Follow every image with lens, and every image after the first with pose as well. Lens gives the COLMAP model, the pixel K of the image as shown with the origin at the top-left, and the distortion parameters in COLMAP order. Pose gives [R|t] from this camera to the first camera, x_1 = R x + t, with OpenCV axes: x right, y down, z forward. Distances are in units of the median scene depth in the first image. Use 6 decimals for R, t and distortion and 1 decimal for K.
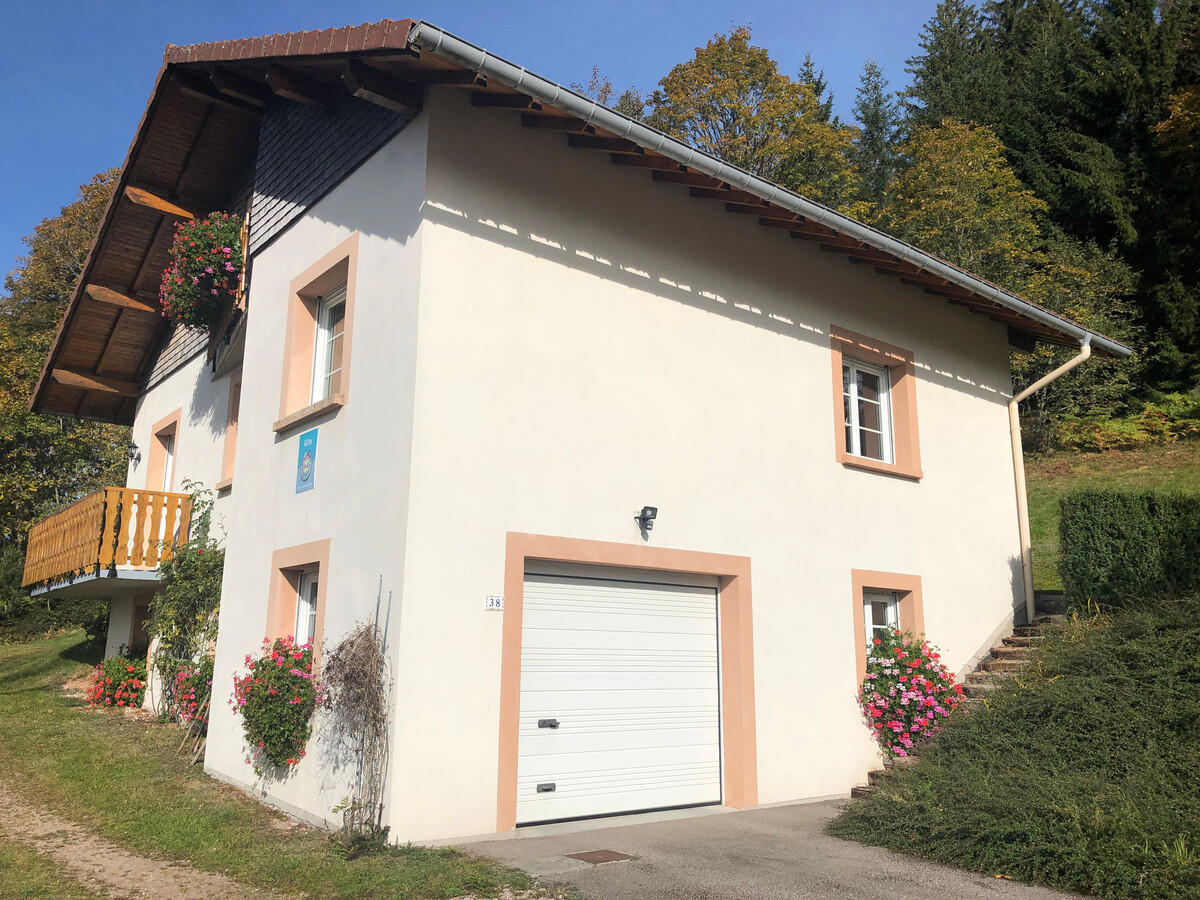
lens RADIAL K [[984.8, 0, 600.0], [0, 984.8, 450.0], [0, 0, 1]] dist [-0.092245, 0.002382]
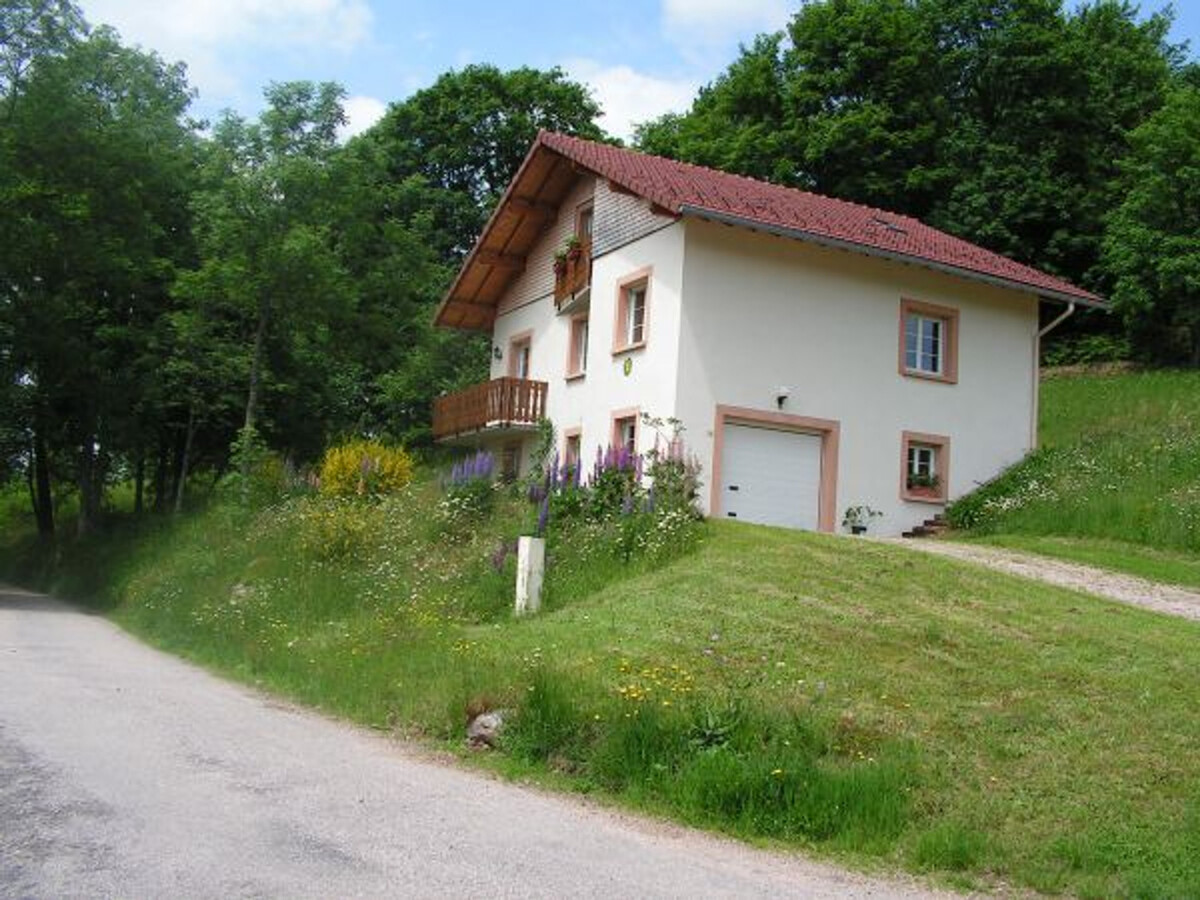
lens RADIAL K [[984.8, 0, 600.0], [0, 984.8, 450.0], [0, 0, 1]] dist [-0.092245, 0.002382]
pose [[0.968122, 0.037238, -0.247697, 0.172125], [-0.007710, 0.992849, 0.119129, -0.066646], [0.250362, -0.113422, 0.961486, -1.045739]]
